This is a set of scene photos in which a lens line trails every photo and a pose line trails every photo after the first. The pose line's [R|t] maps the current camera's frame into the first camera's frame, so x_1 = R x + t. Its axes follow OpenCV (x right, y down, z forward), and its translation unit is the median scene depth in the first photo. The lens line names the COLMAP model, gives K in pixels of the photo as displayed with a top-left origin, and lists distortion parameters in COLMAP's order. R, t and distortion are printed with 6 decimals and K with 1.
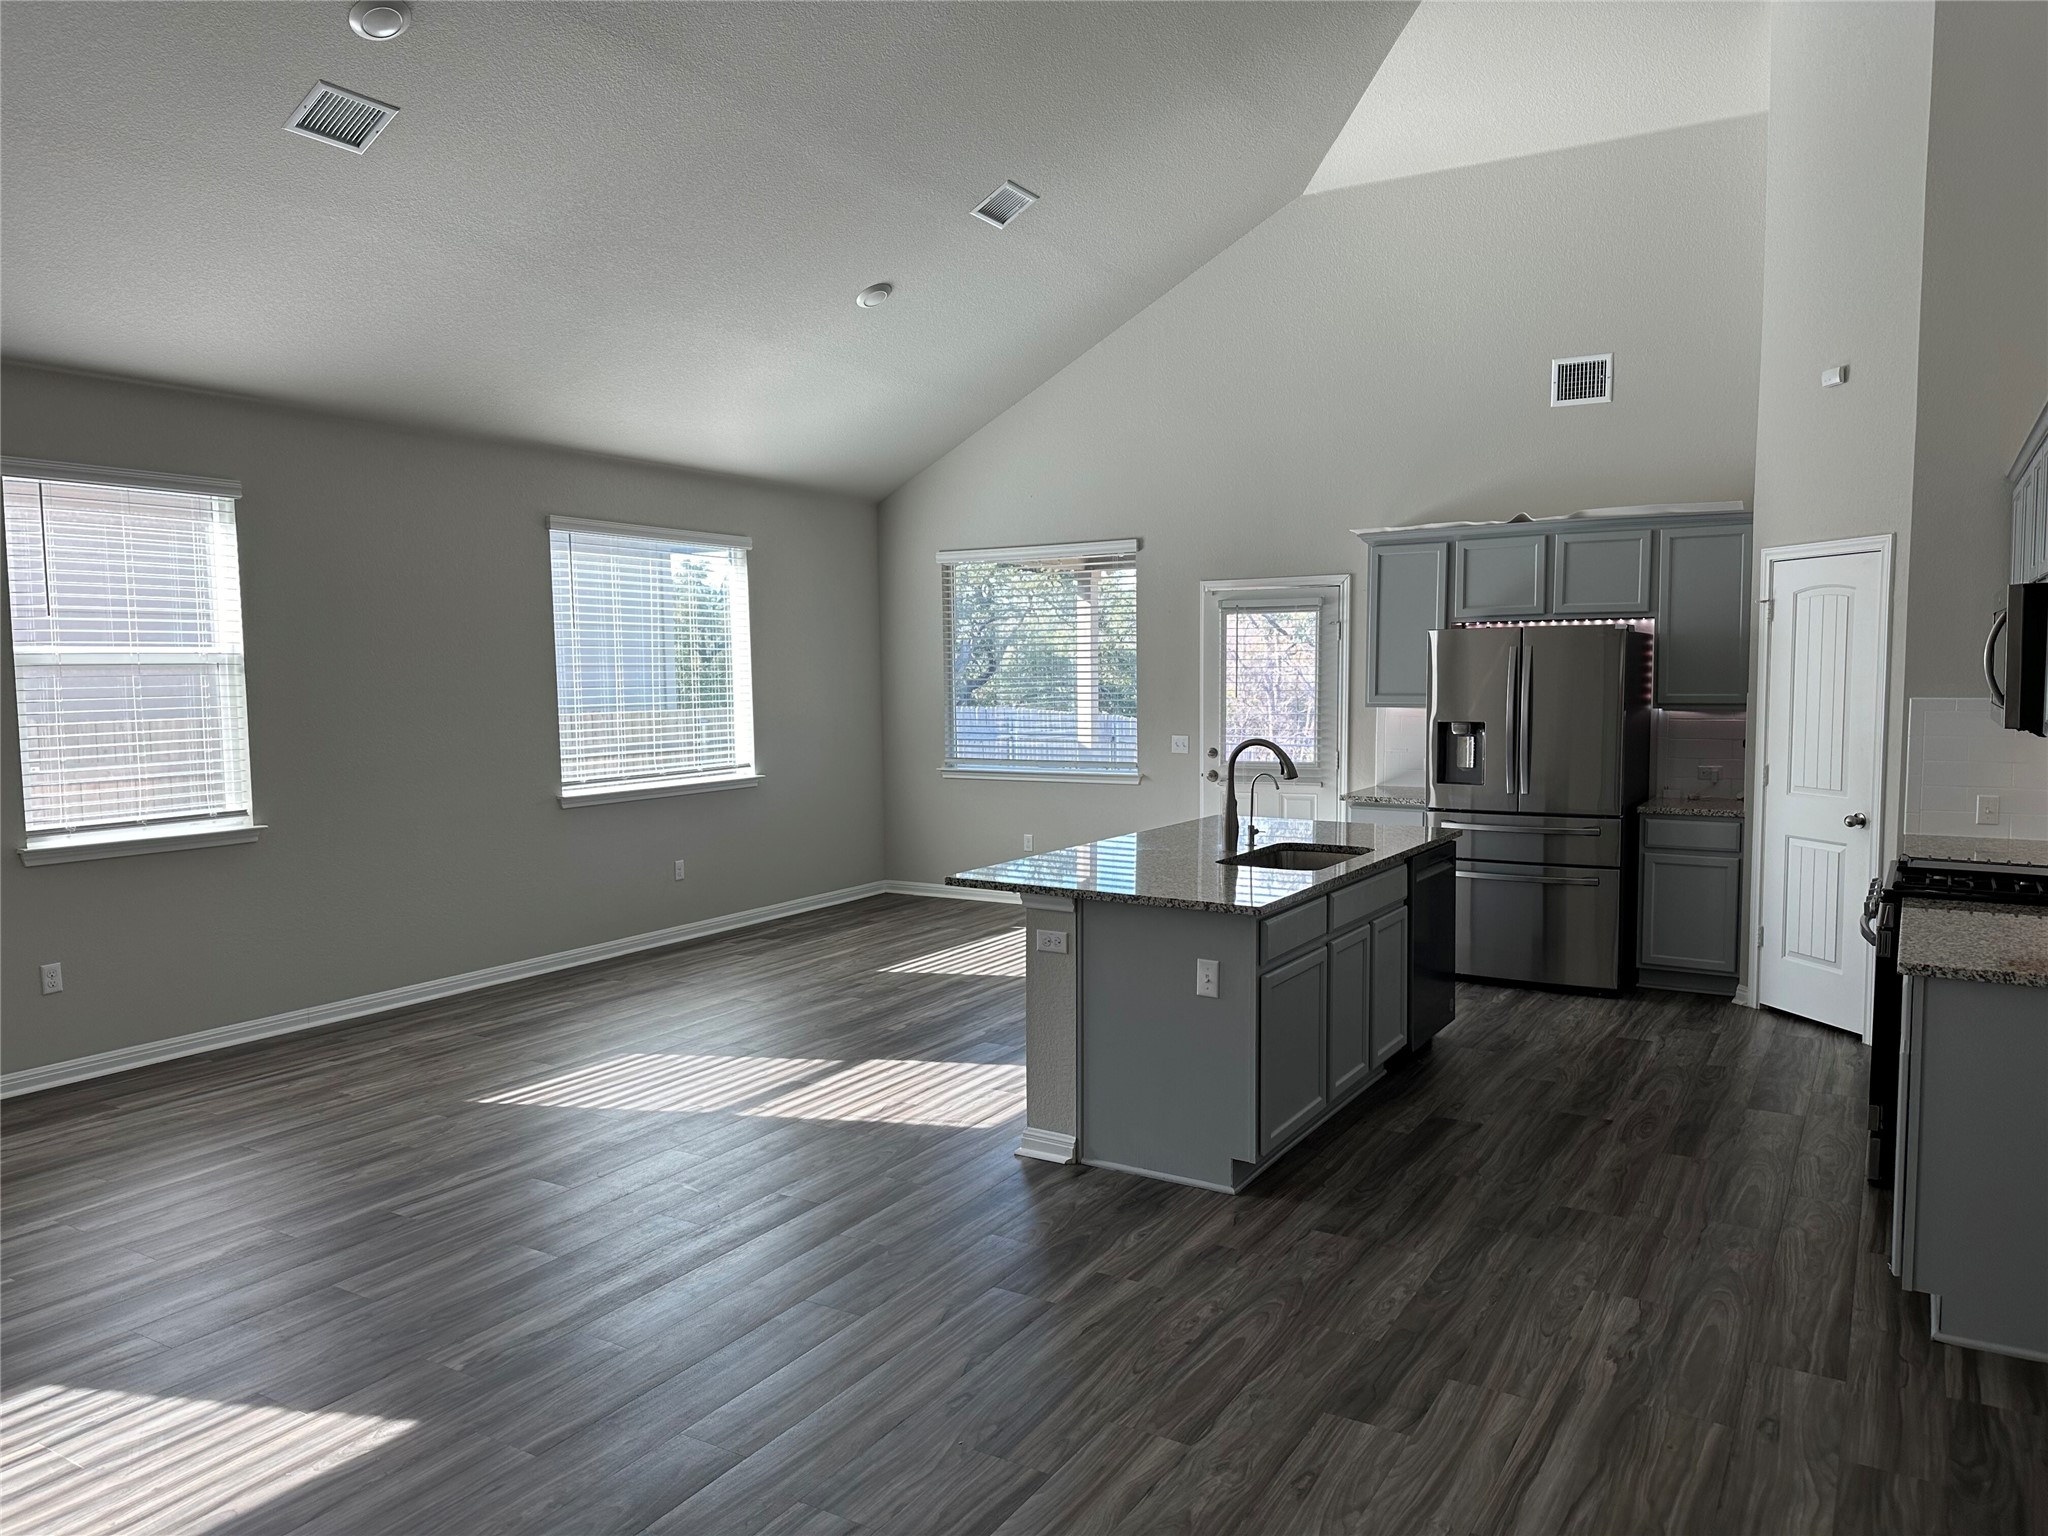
lens RADIAL K [[1424.8, 0, 1013.6], [0, 1424.8, 777.0], [0, 0, 1]] dist [0.063335, -0.060932]
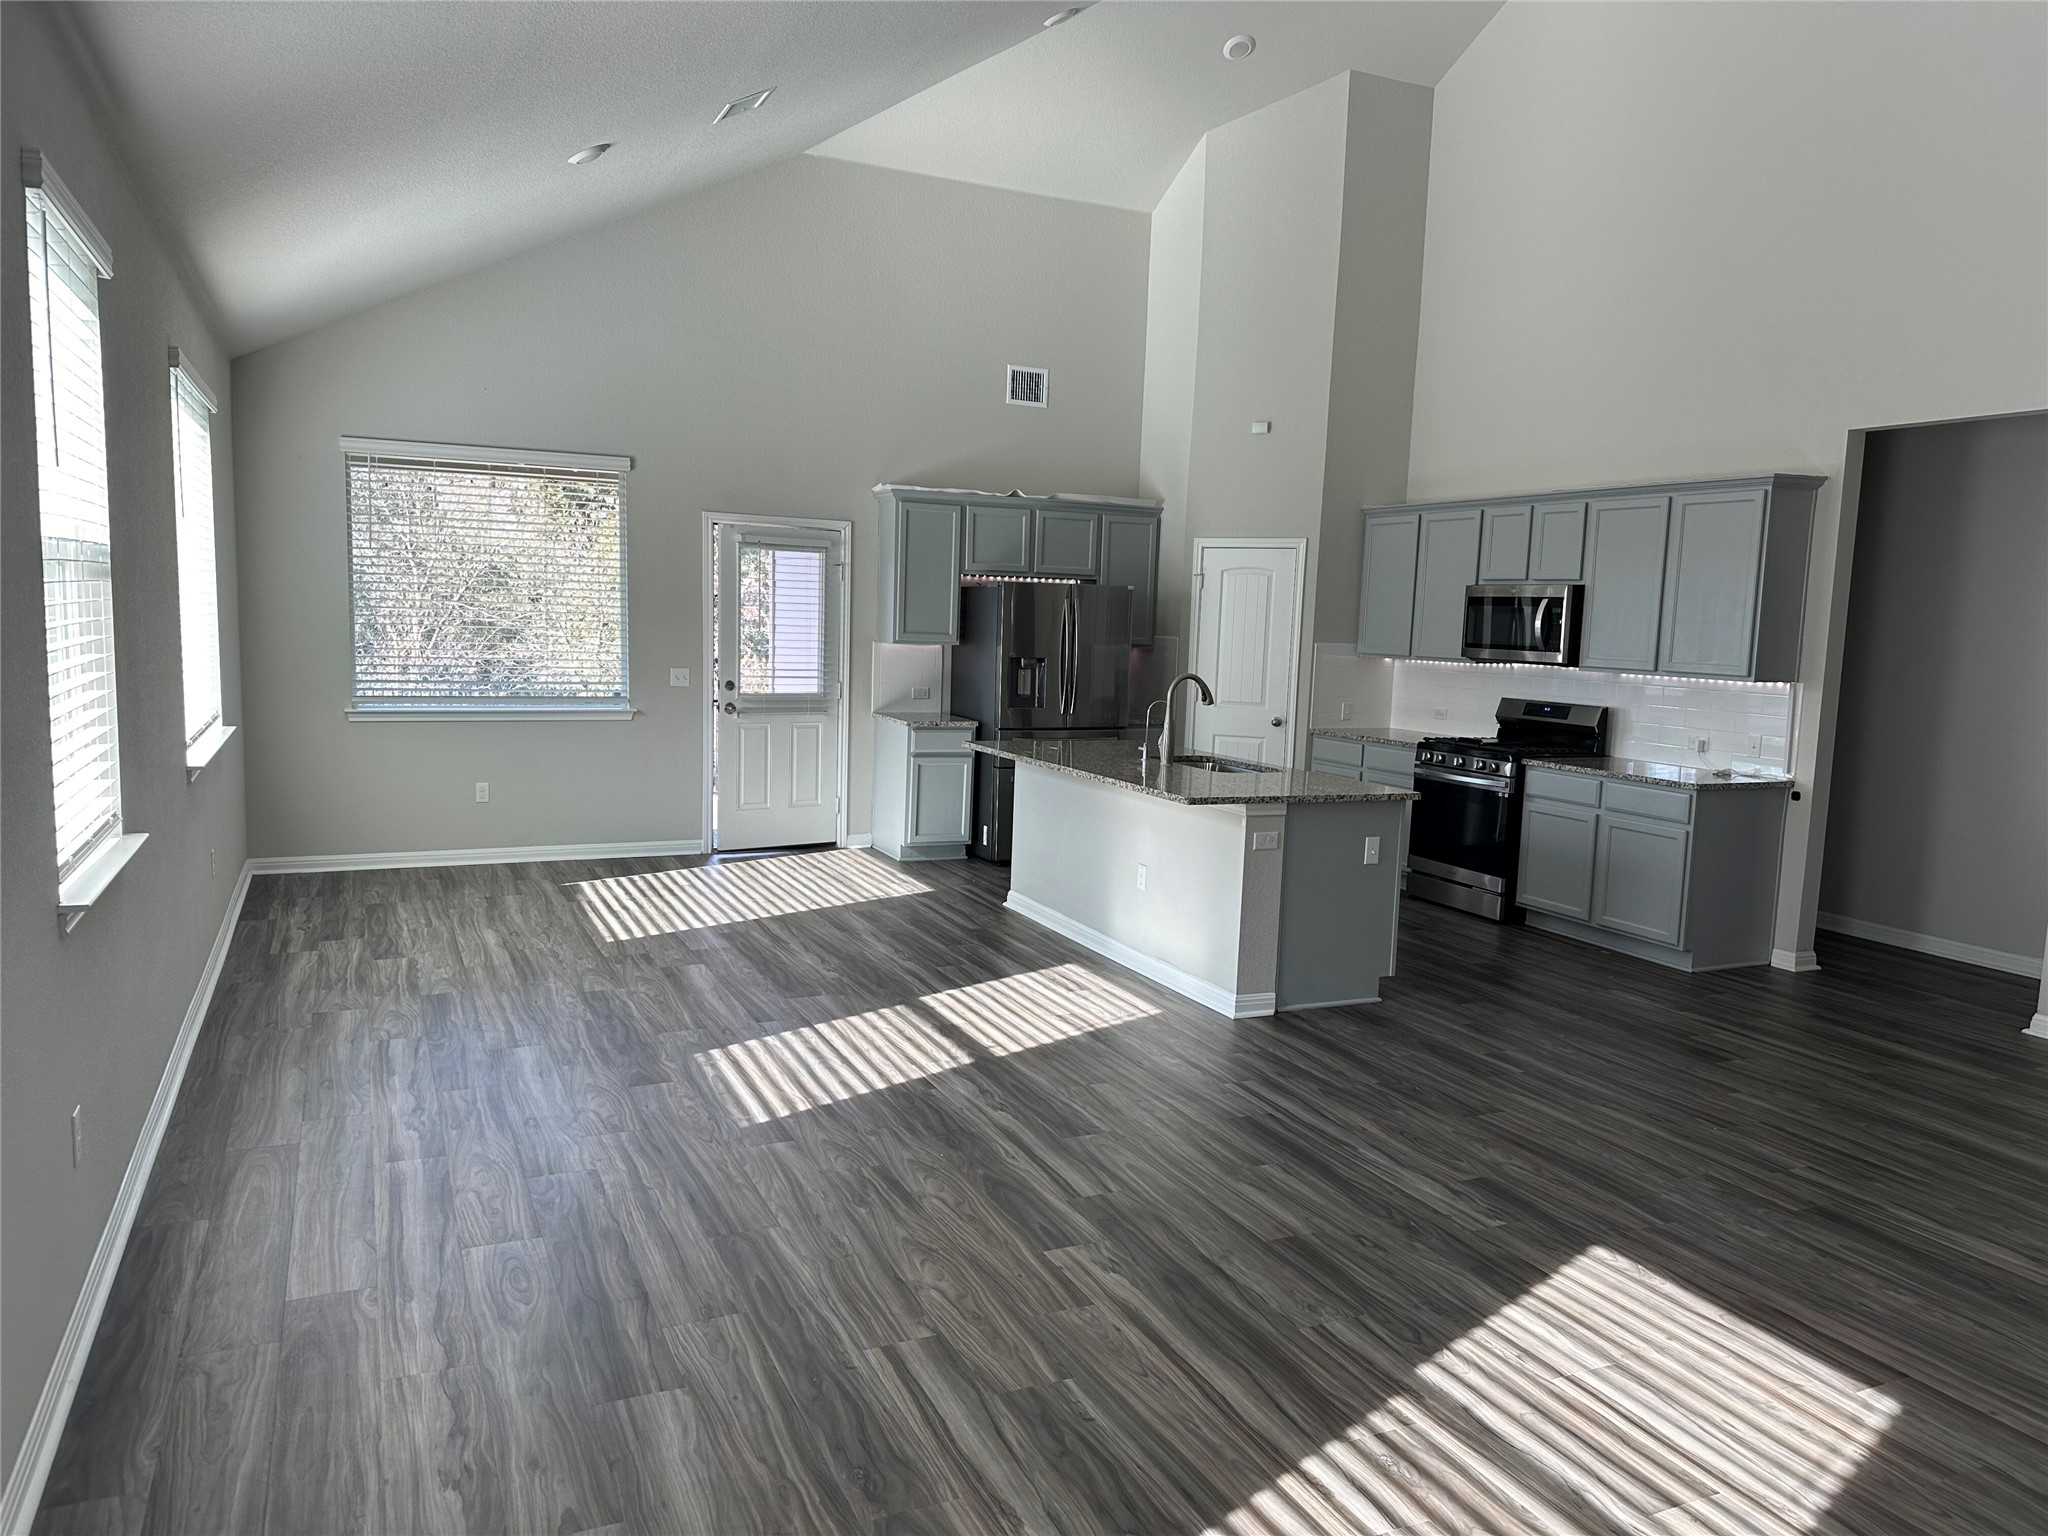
lens RADIAL K [[1424.8, 0, 1006.7], [0, 1424.8, 793.0], [0, 0, 1]] dist [0.063335, -0.060932]
pose [[0.558001, -0.079628, 0.826011, -0.819217], [0.027107, 0.996603, 0.077761, -0.020263], [-0.829398, -0.021000, 0.558264, 0.365703]]
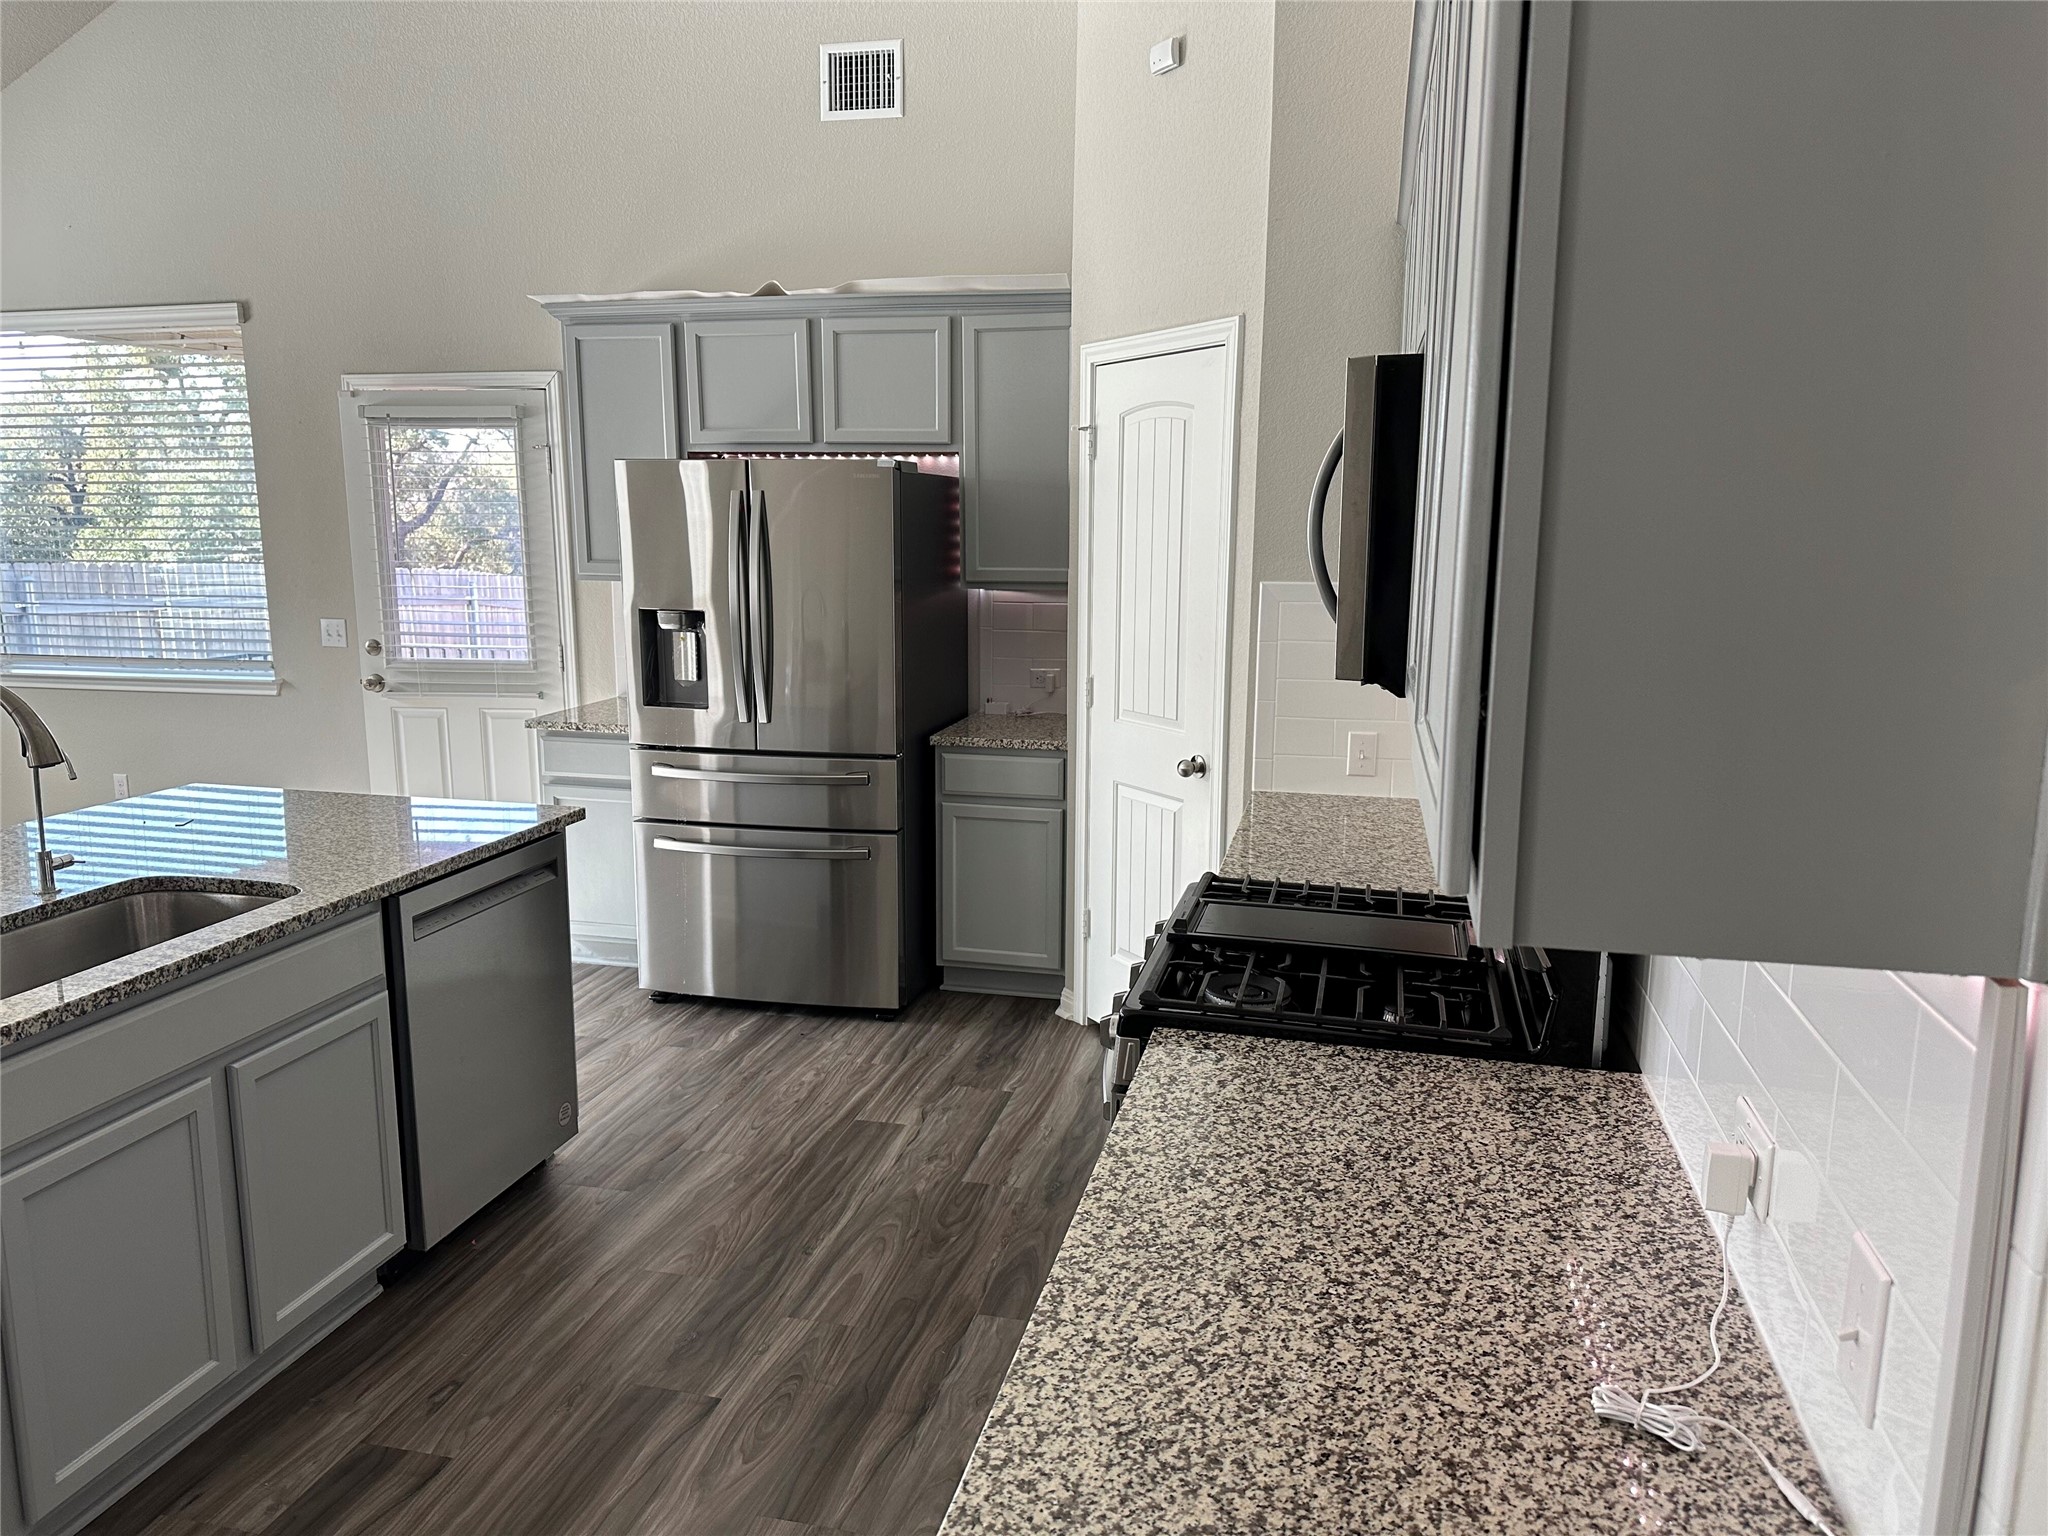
lens RADIAL K [[1424.8, 0, 1013.9], [0, 1424.8, 770.7], [0, 0, 1]] dist [0.063335, -0.060932]
pose [[0.950086, -0.040349, 0.309367, 0.292560], [0.009560, 0.994901, 0.100400, -0.033238], [-0.311840, -0.092431, 0.945628, 0.394187]]
